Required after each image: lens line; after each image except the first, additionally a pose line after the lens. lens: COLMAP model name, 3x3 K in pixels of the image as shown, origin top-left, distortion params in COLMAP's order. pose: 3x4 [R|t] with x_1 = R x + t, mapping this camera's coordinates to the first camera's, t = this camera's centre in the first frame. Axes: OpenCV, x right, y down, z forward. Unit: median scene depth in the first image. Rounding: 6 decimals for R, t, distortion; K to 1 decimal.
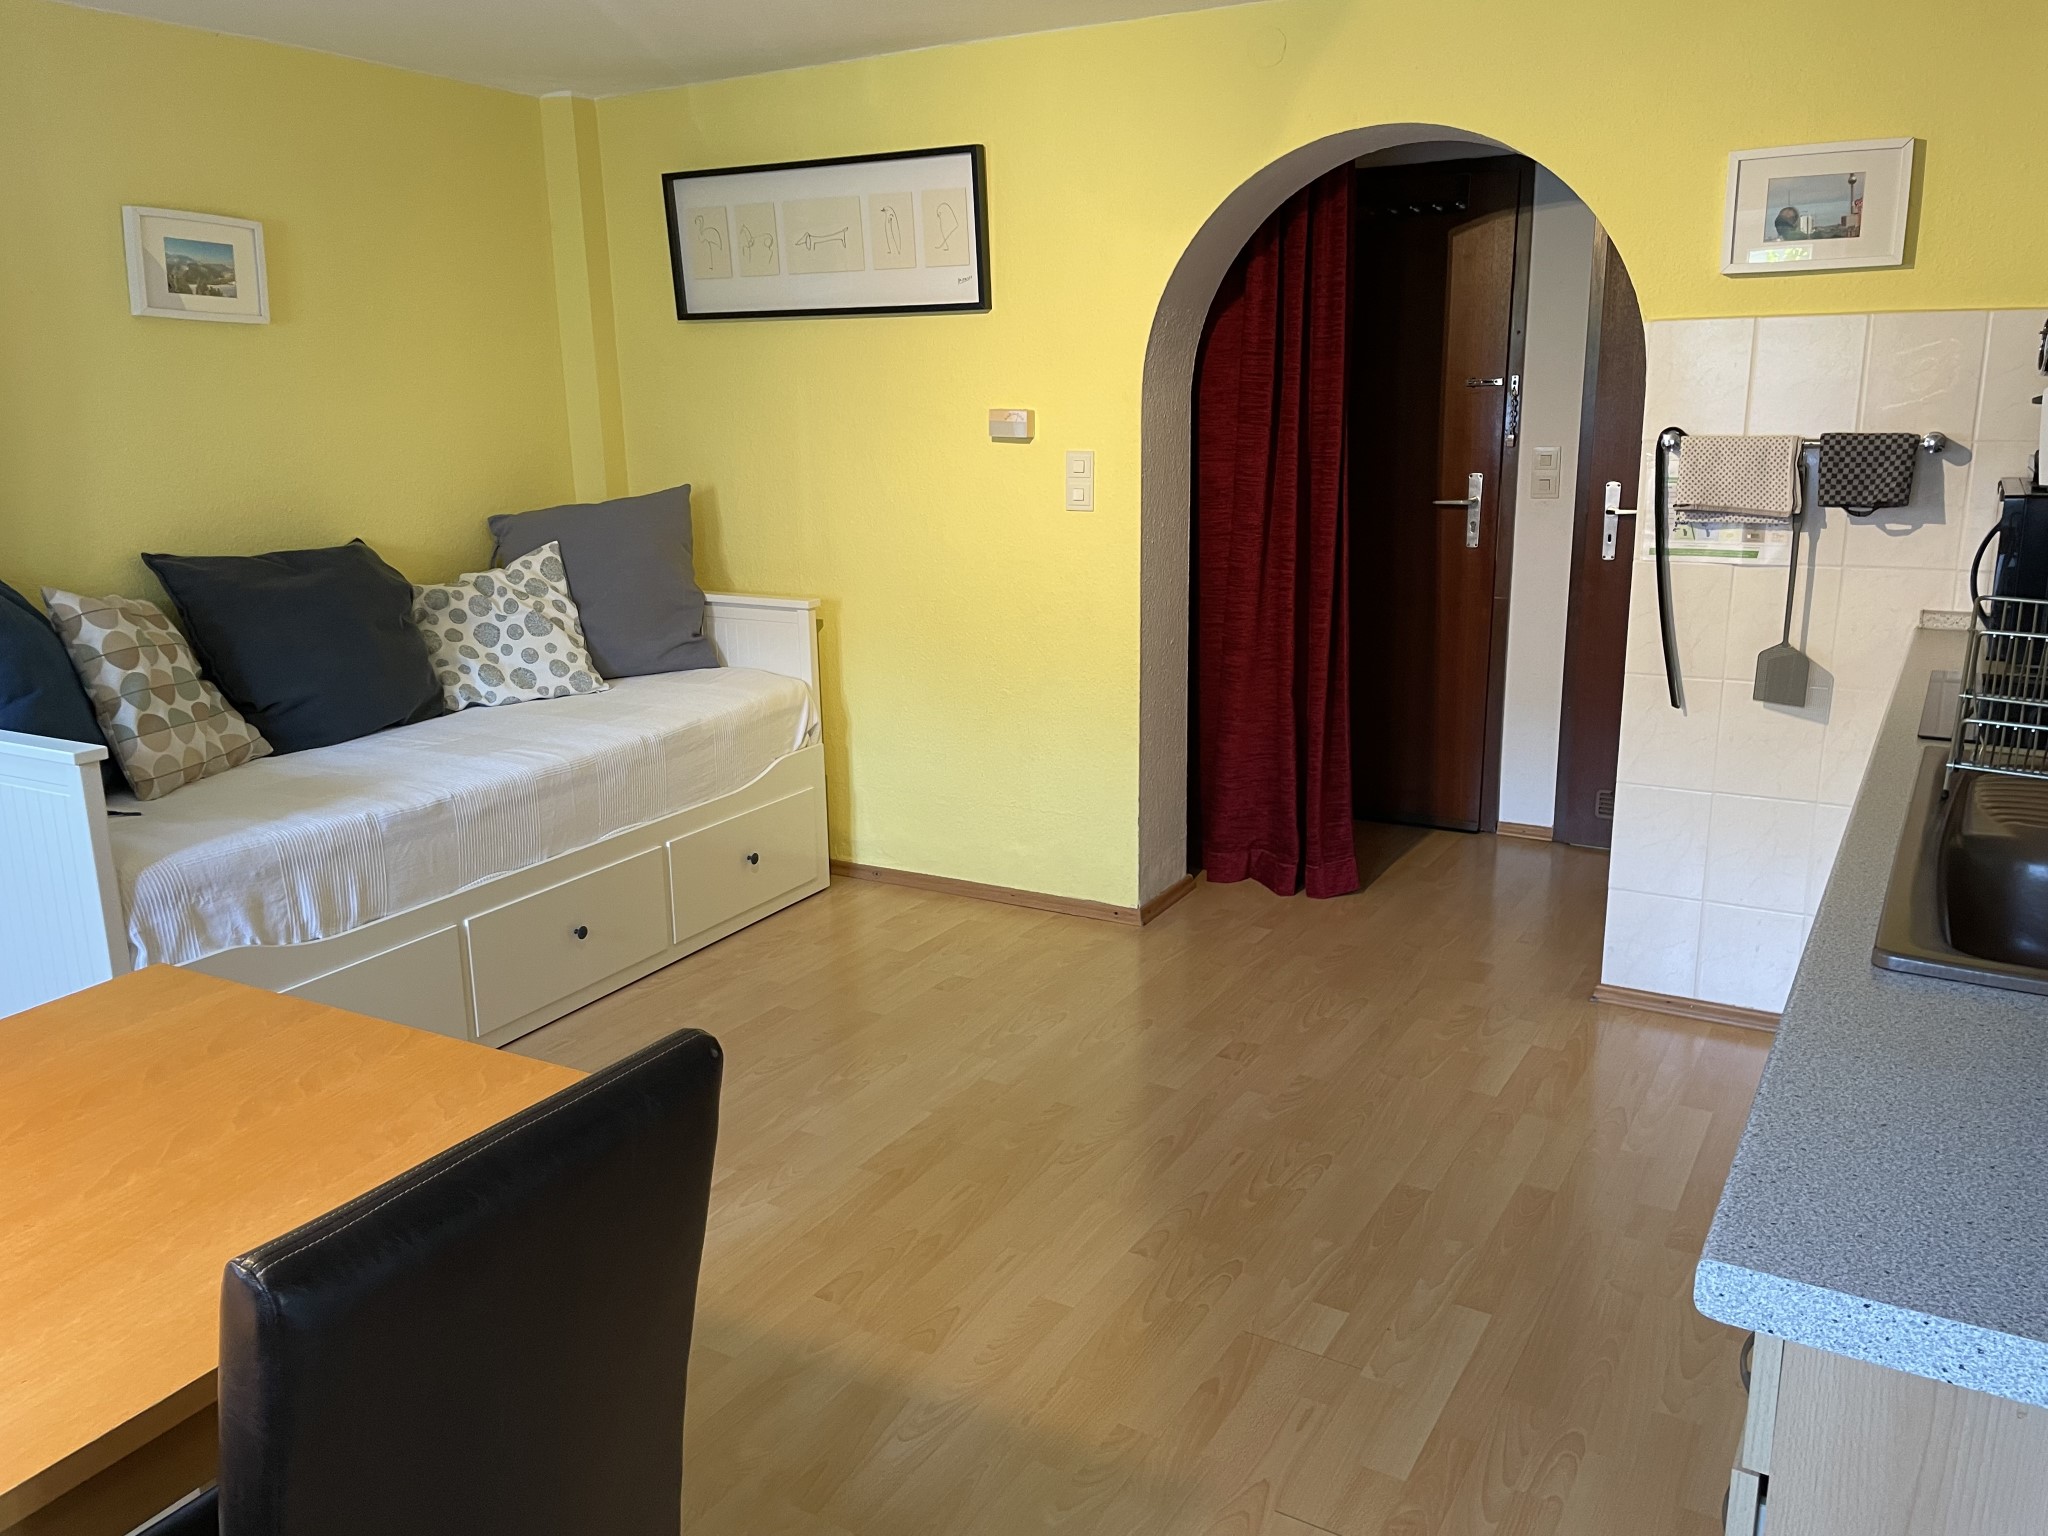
lens RADIAL K [[1545.7, 0, 1008.6], [0, 1545.7, 754.8], [0, 0, 1]] dist [0.098521, -0.132138]
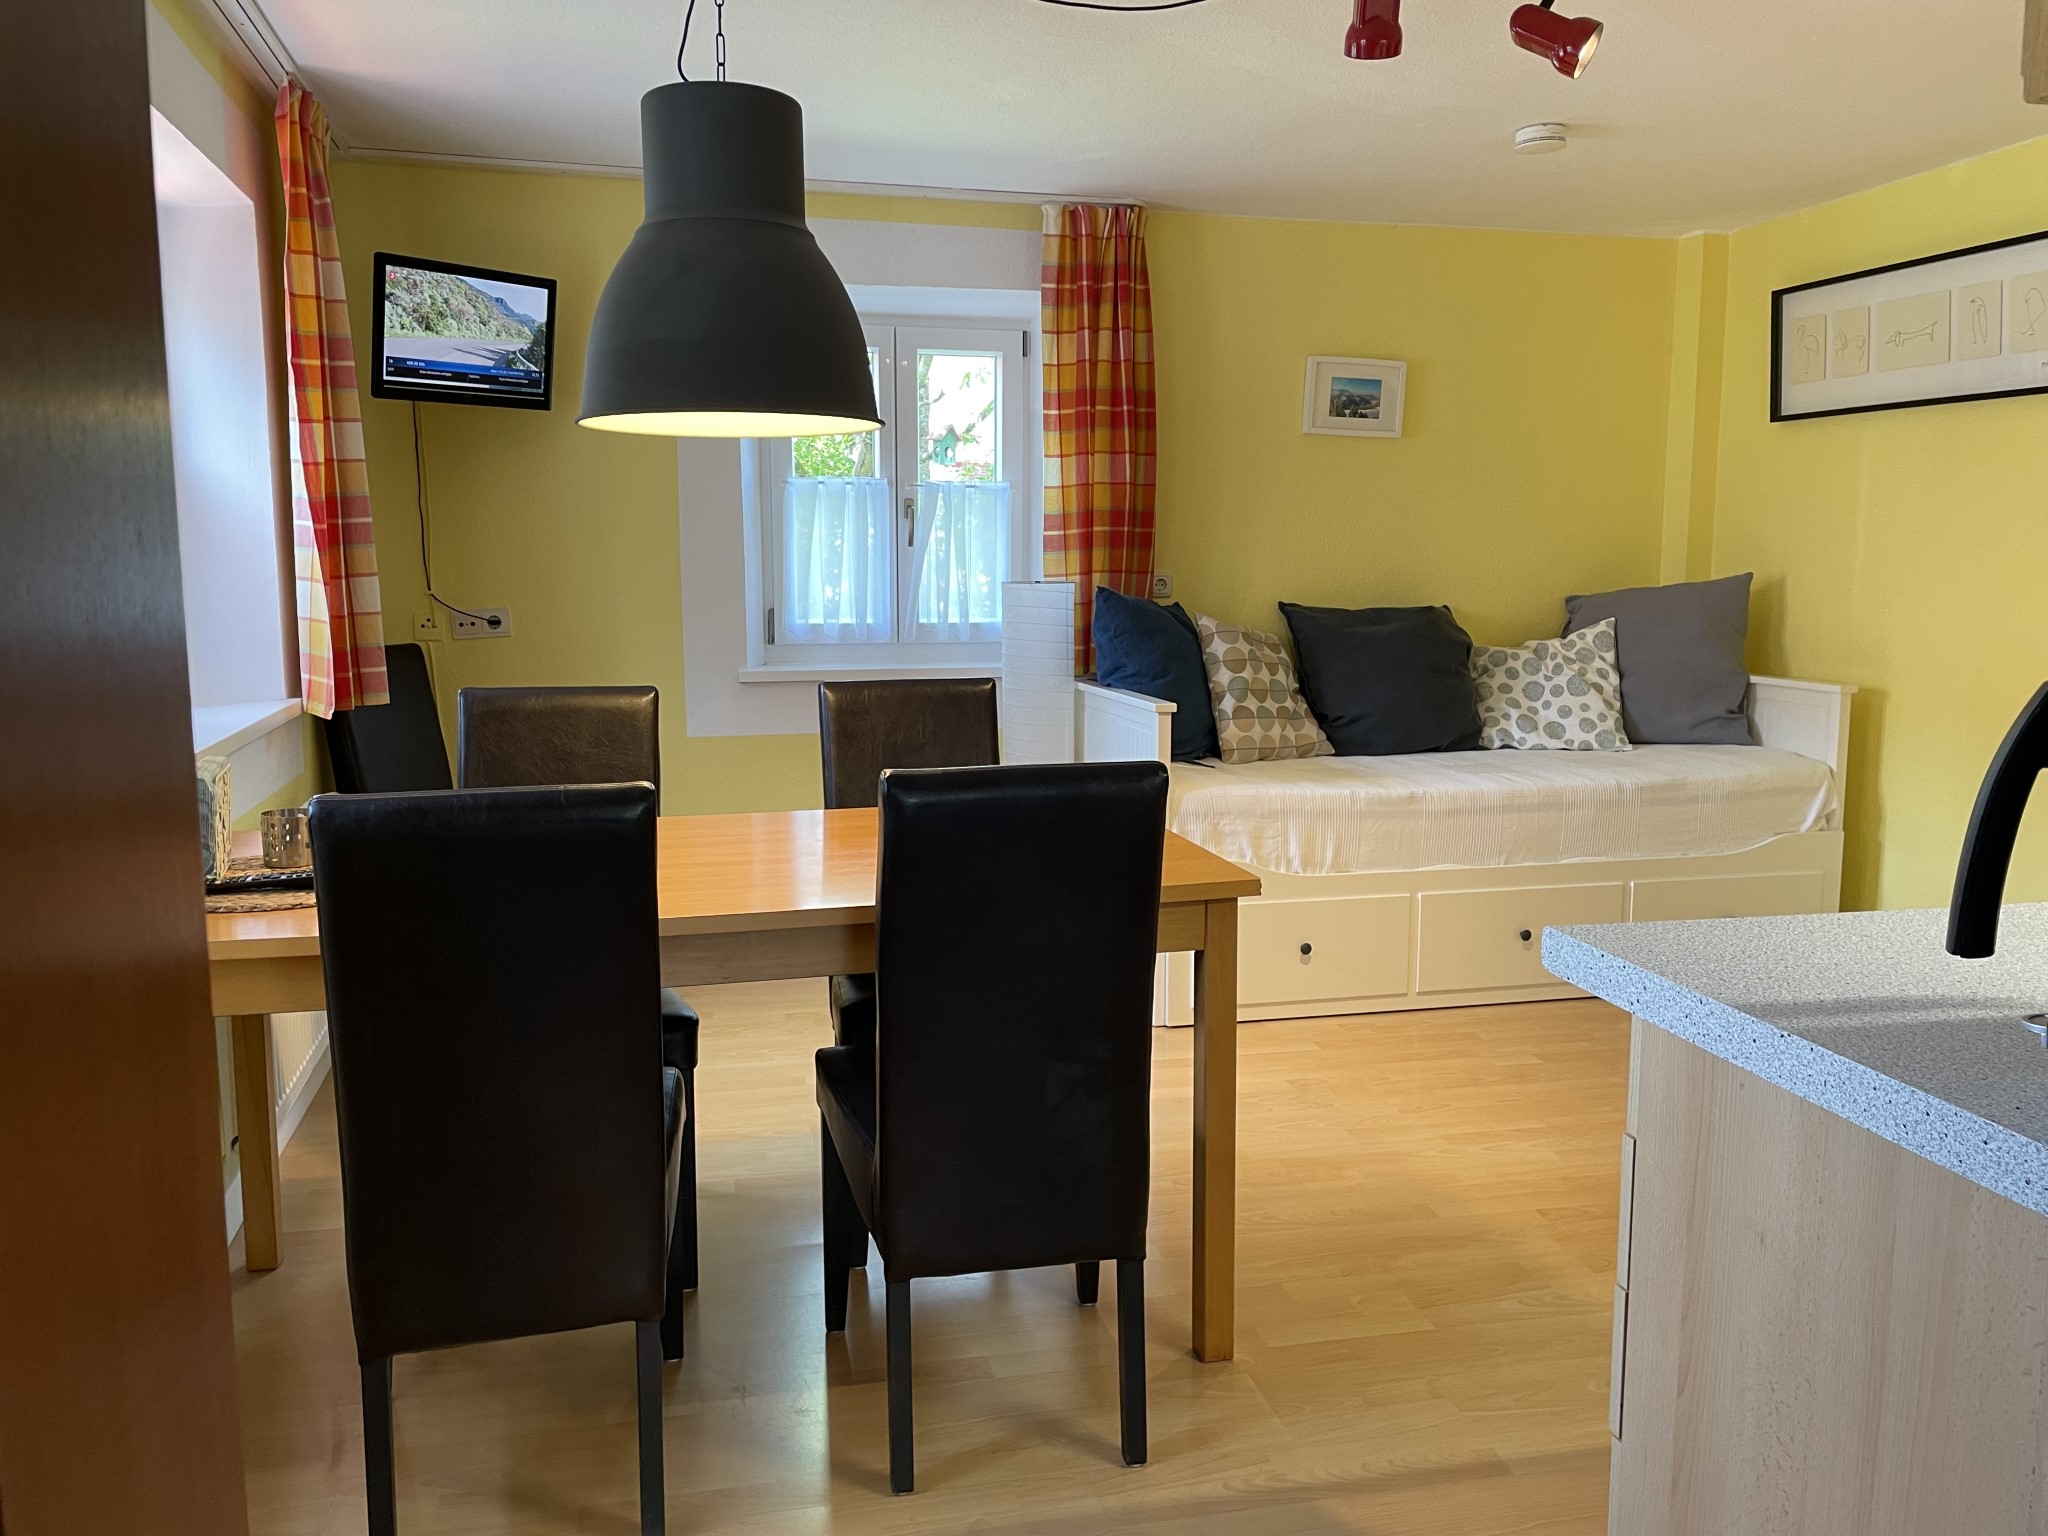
lens RADIAL K [[1545.7, 0, 1008.6], [0, 1545.7, 754.8], [0, 0, 1]] dist [0.098521, -0.132138]
pose [[0.677974, 0.111198, -0.726627, 0.258592], [-0.181461, 0.983217, -0.018846, 0.064356], [0.712336, 0.144632, 0.686774, -0.082446]]
